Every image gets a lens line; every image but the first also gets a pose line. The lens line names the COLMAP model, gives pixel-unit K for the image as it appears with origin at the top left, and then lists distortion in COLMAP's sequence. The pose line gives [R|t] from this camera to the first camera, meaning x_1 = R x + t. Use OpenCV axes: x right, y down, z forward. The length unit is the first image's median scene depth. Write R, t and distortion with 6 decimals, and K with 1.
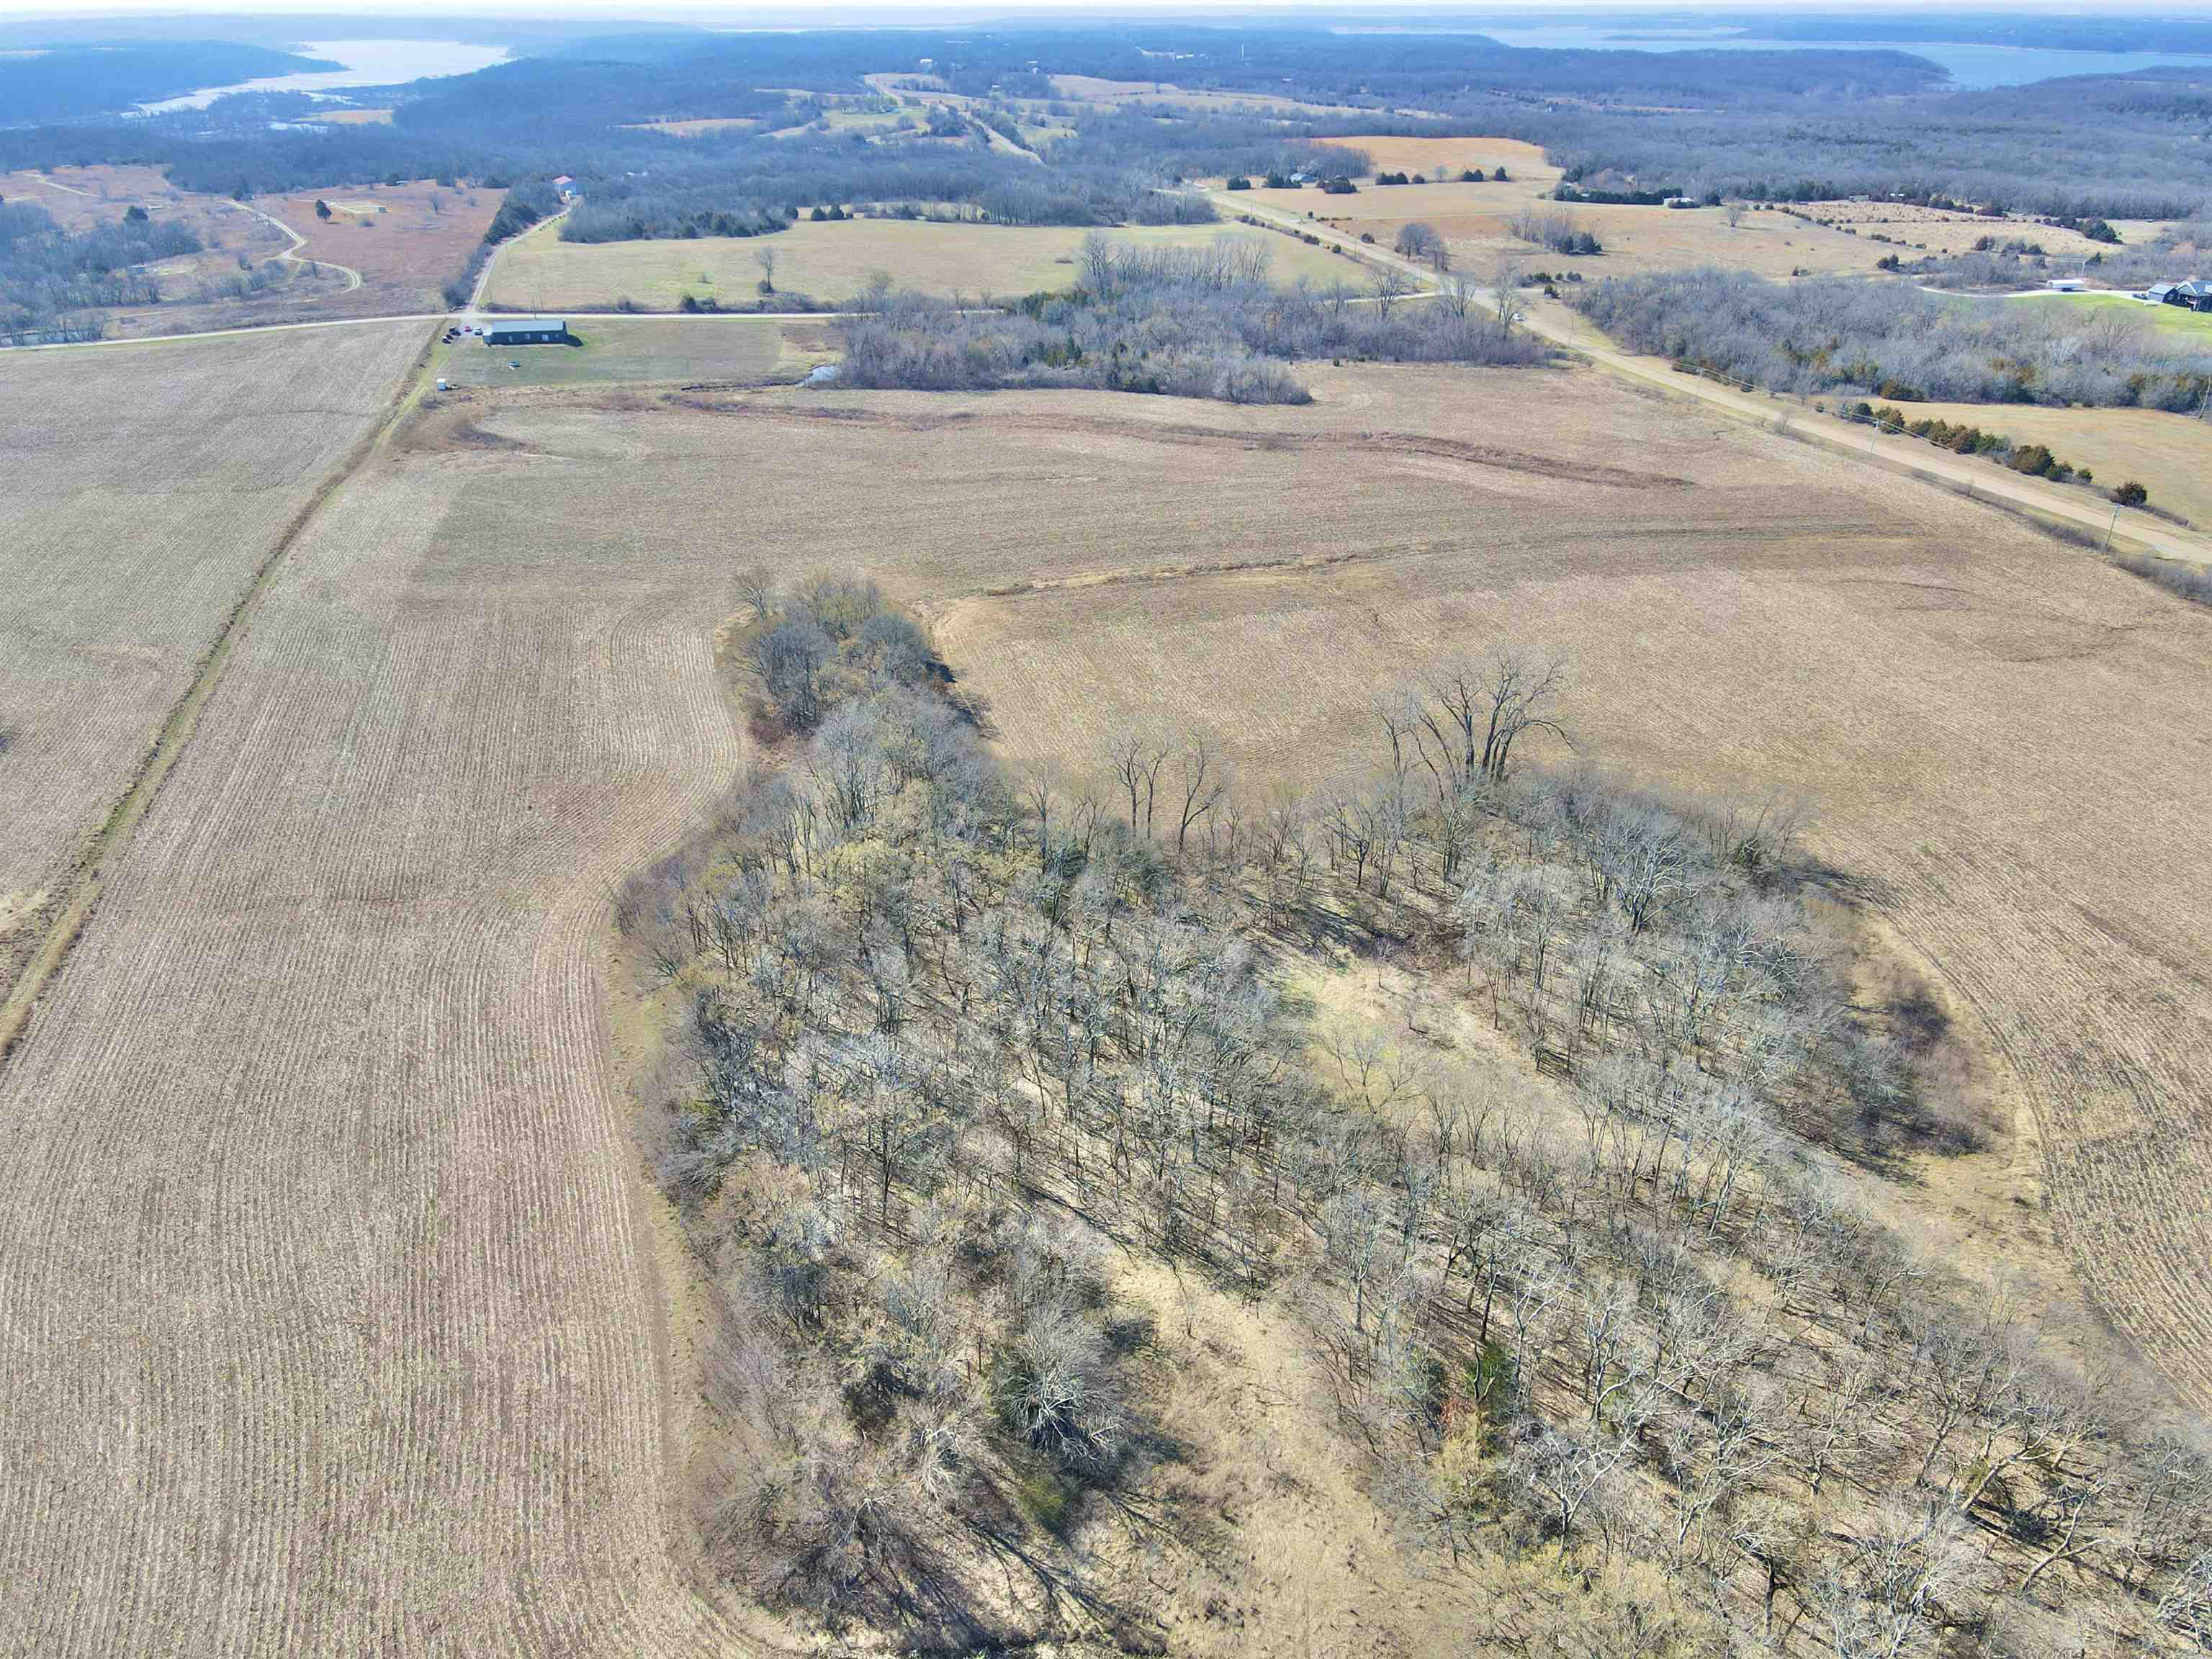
lens RADIAL K [[1621.8, 0, 1114.8], [0, 1621.8, 825.8], [0, 0, 1]] dist [0.022825, -0.004293]
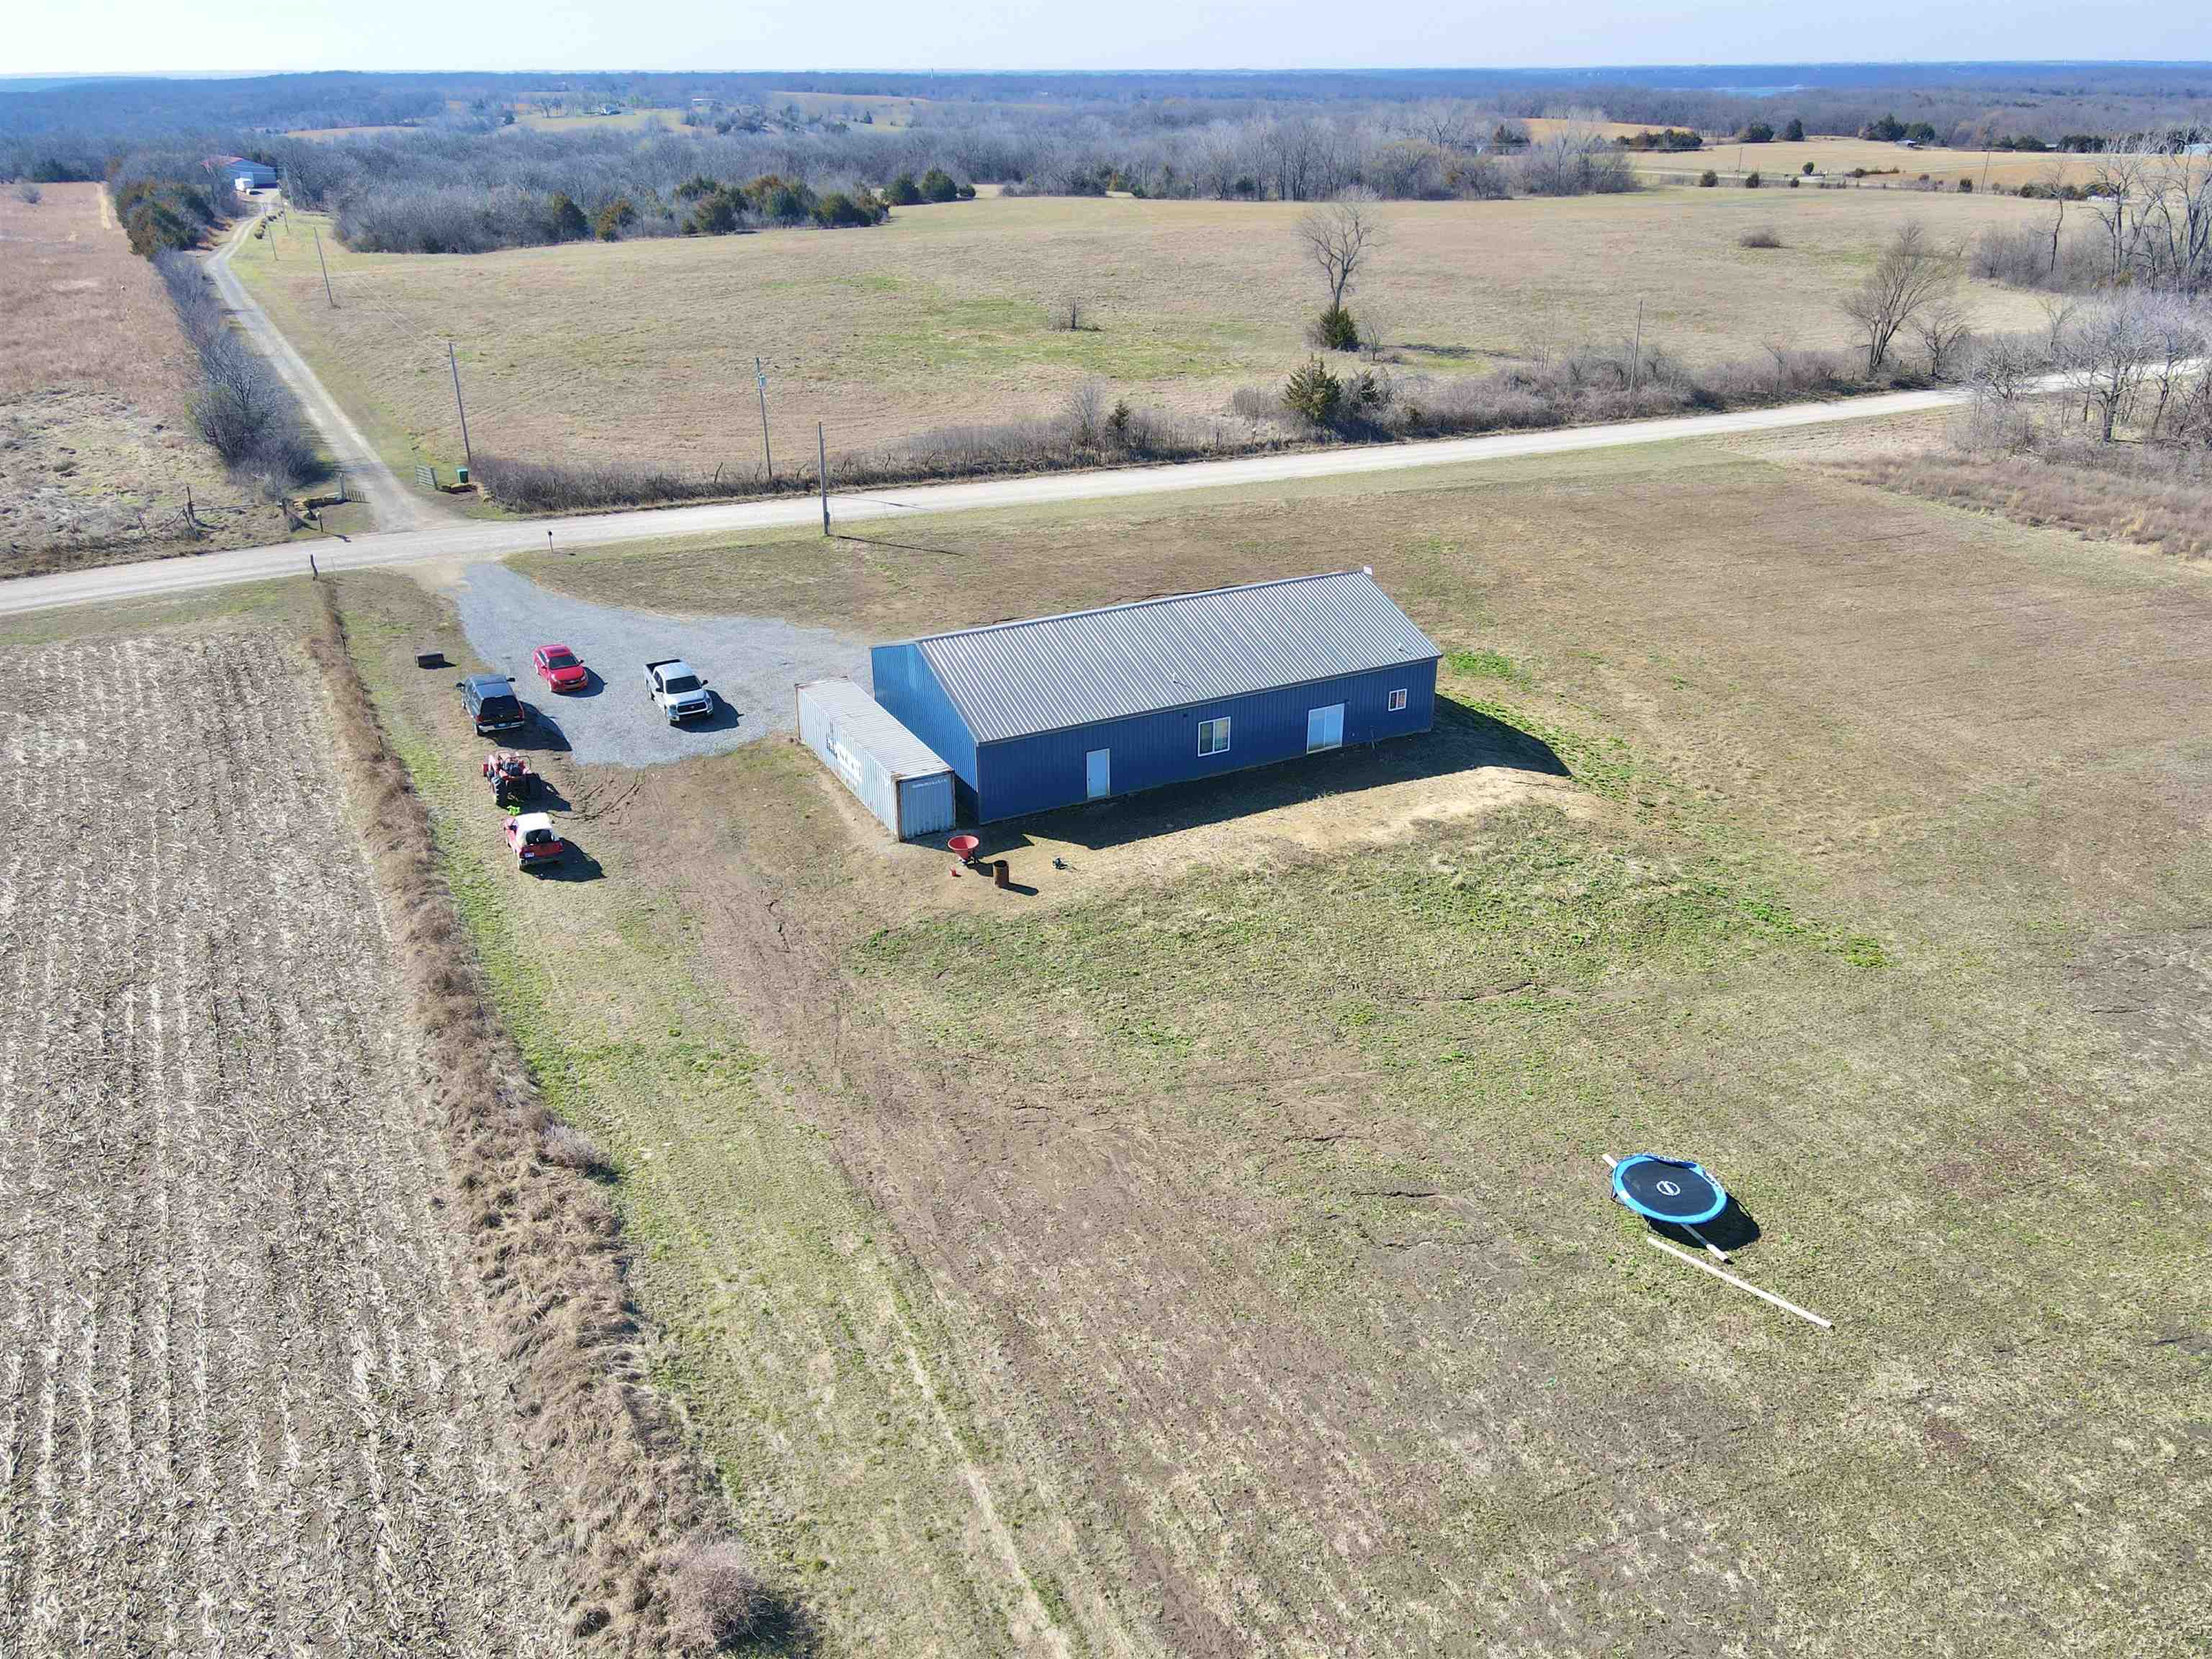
lens RADIAL K [[1621.8, 0, 1114.8], [0, 1621.8, 825.8], [0, 0, 1]] dist [0.022825, -0.004293]
pose [[0.966348, -0.116157, 0.229521, -0.277306], [0.123632, 0.992157, -0.018406, -0.203582], [-0.225583, 0.046163, 0.973130, 0.611923]]
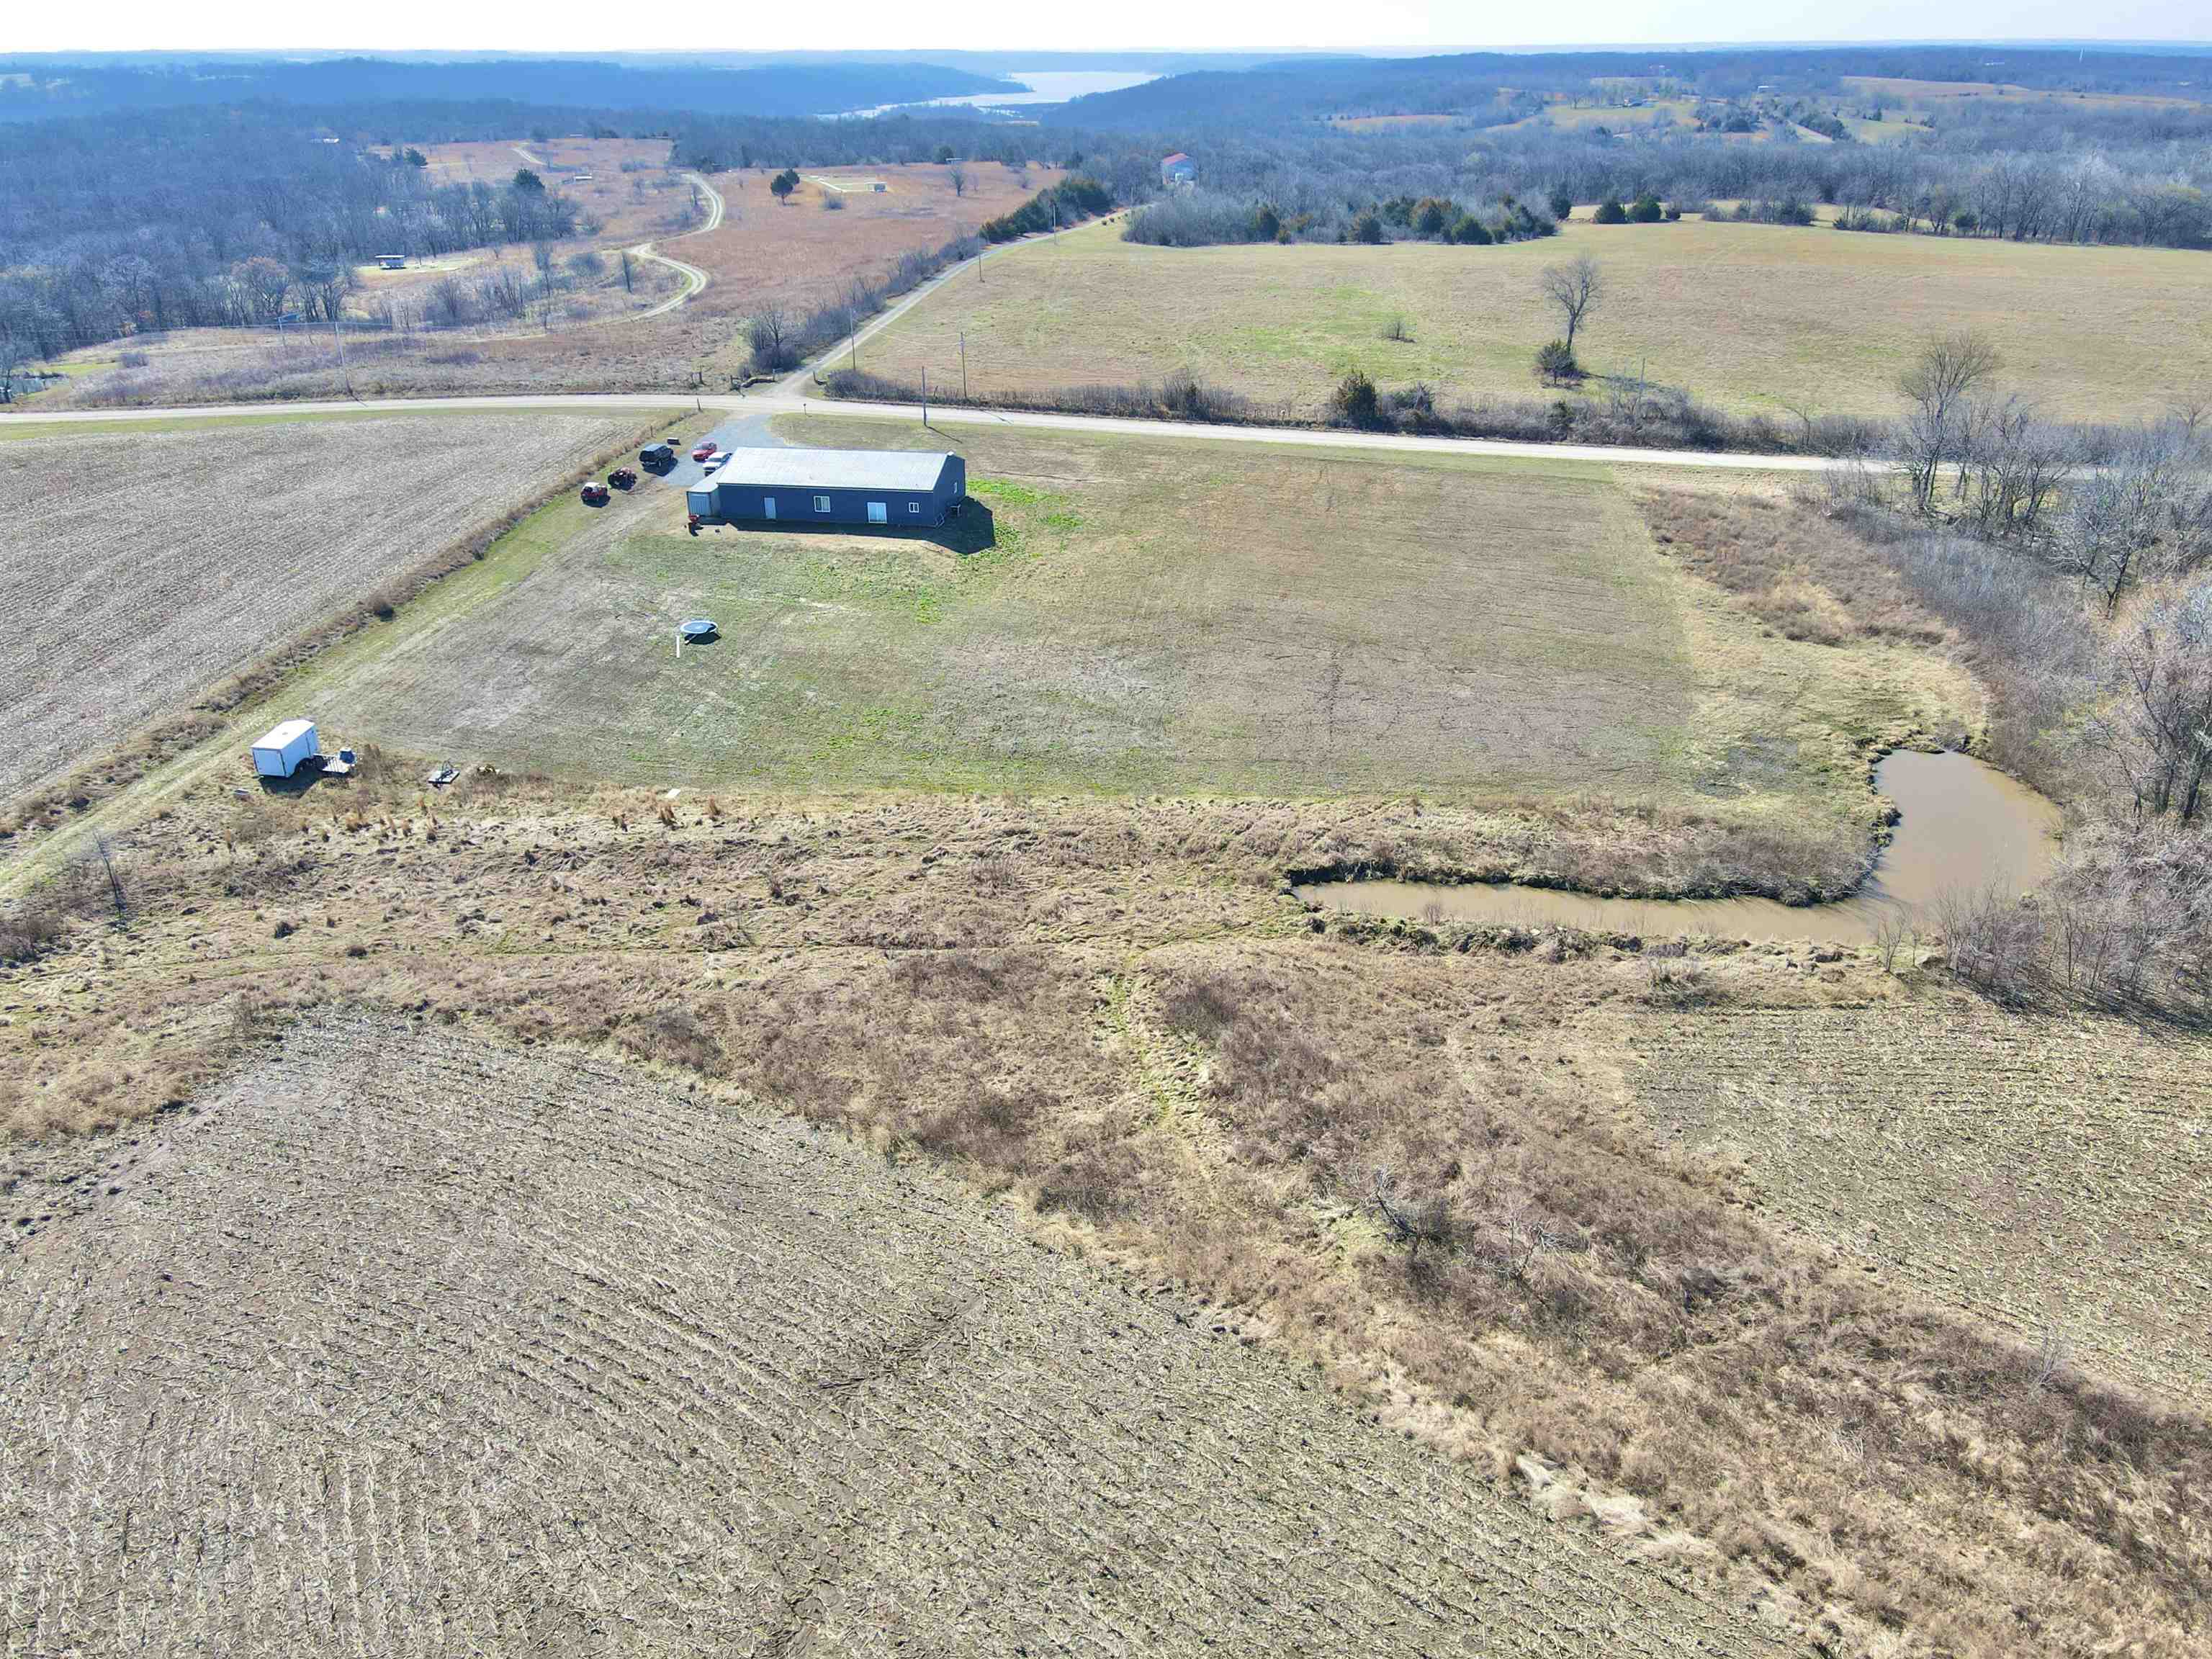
lens RADIAL K [[1621.8, 0, 1114.8], [0, 1621.8, 825.8], [0, 0, 1]] dist [0.022825, -0.004293]
pose [[0.932021, 0.154174, -0.327973, -0.142744], [-0.161468, 0.986865, 0.005052, -0.176129], [0.324444, 0.048248, 0.944673, 0.516256]]
